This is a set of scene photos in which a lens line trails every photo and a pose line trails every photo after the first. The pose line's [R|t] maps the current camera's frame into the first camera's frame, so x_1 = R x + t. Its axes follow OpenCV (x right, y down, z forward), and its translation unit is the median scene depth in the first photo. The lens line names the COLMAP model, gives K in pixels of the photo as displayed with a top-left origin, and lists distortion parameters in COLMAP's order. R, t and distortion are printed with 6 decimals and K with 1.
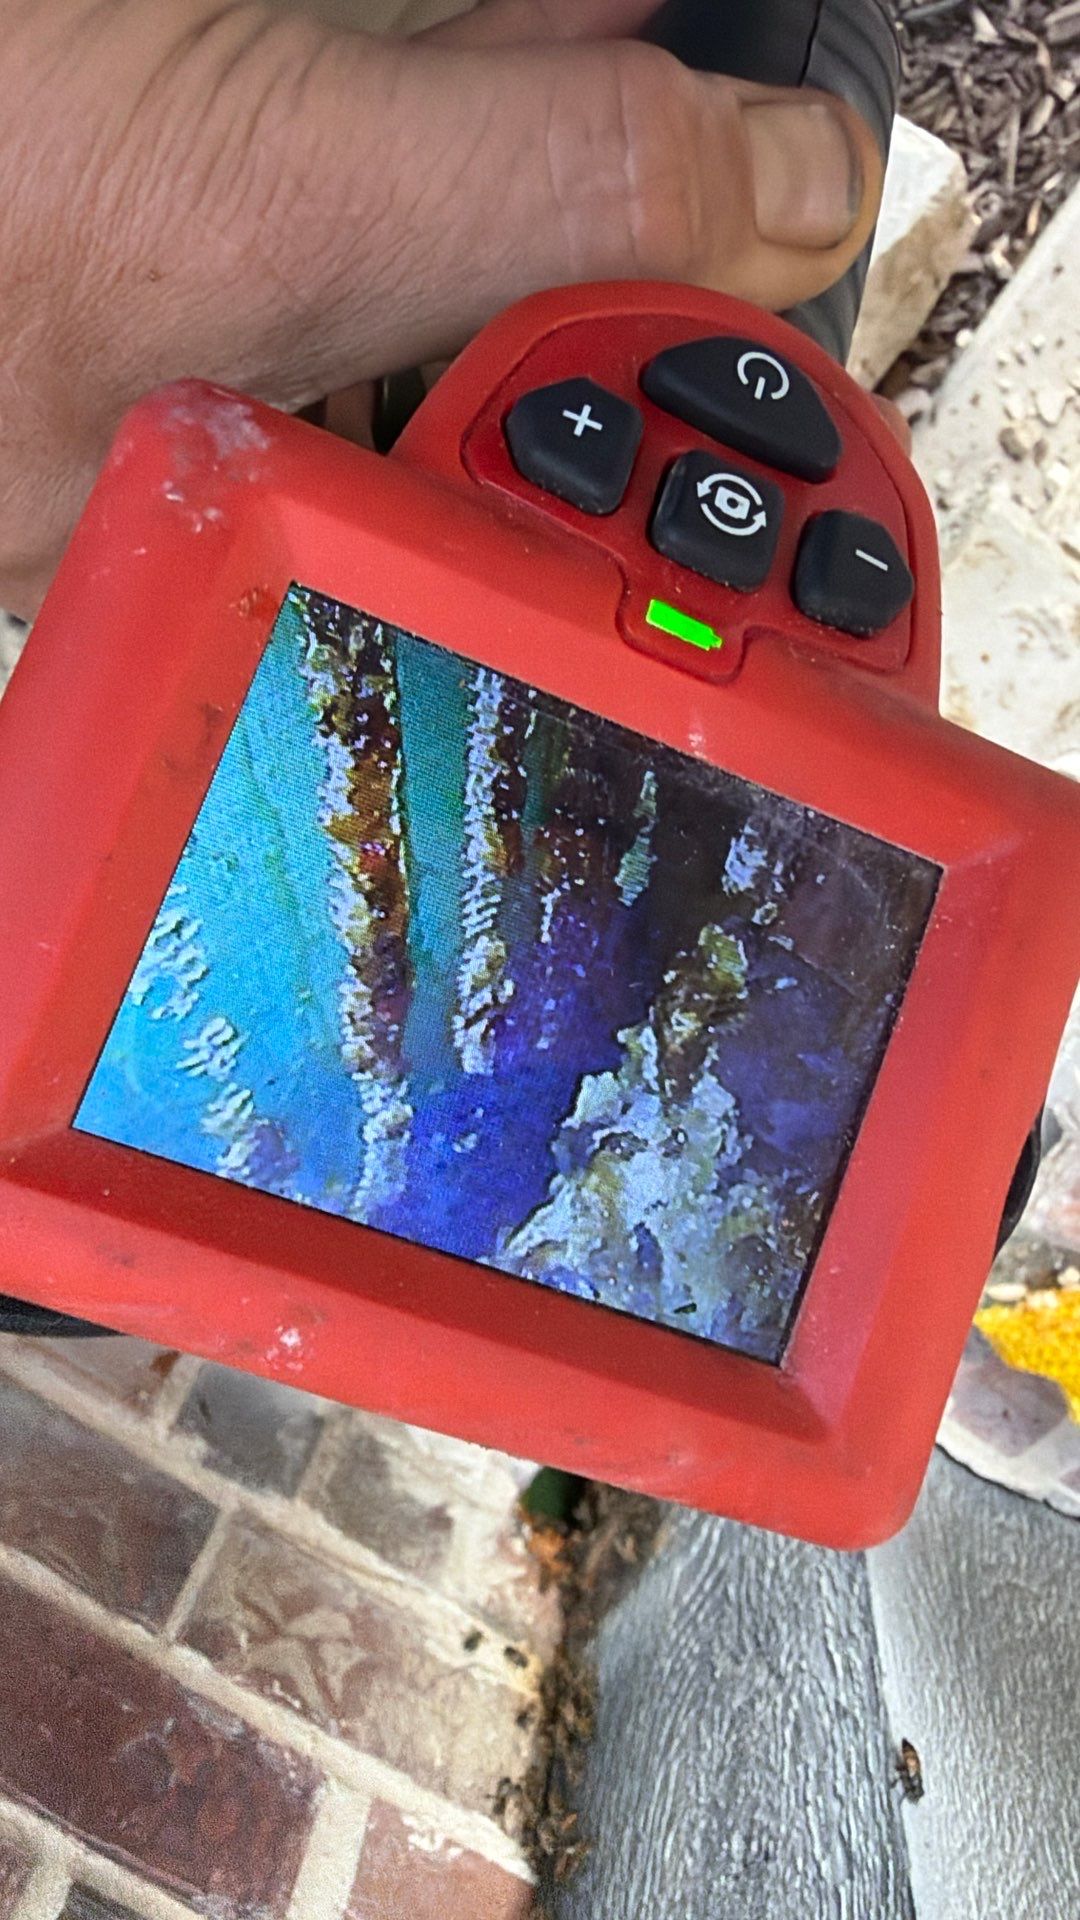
lens RADIAL K [[1246.3, 0, 540.0], [0, 1246.3, 960.0], [0, 0, 1]] dist [-0.000510, 0.001443]
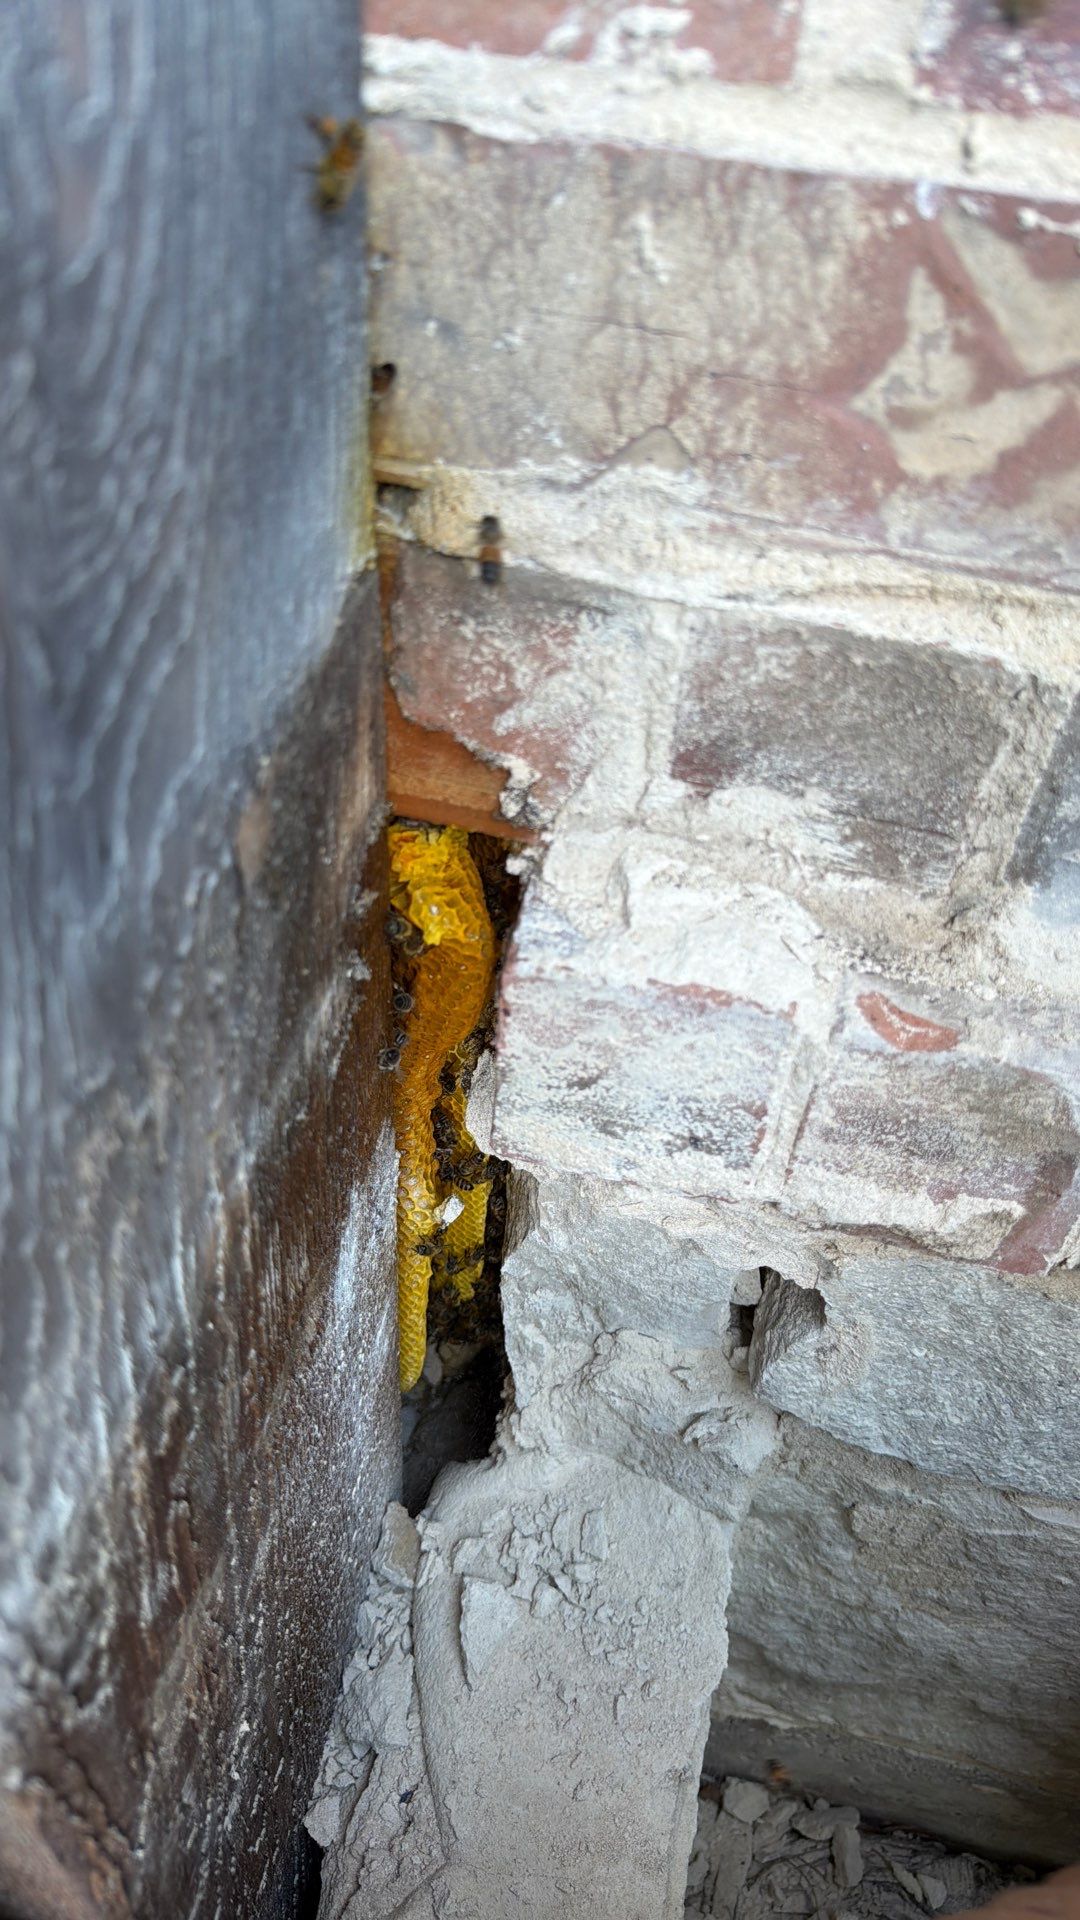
lens RADIAL K [[1246.3, 0, 540.0], [0, 1246.3, 960.0], [0, 0, 1]] dist [-0.000510, 0.001443]
pose [[-0.924540, 0.295624, -0.240481, 0.131404], [-0.367690, -0.857832, 0.359066, 0.285680], [-0.100143, 0.420394, 0.901798, 0.728490]]
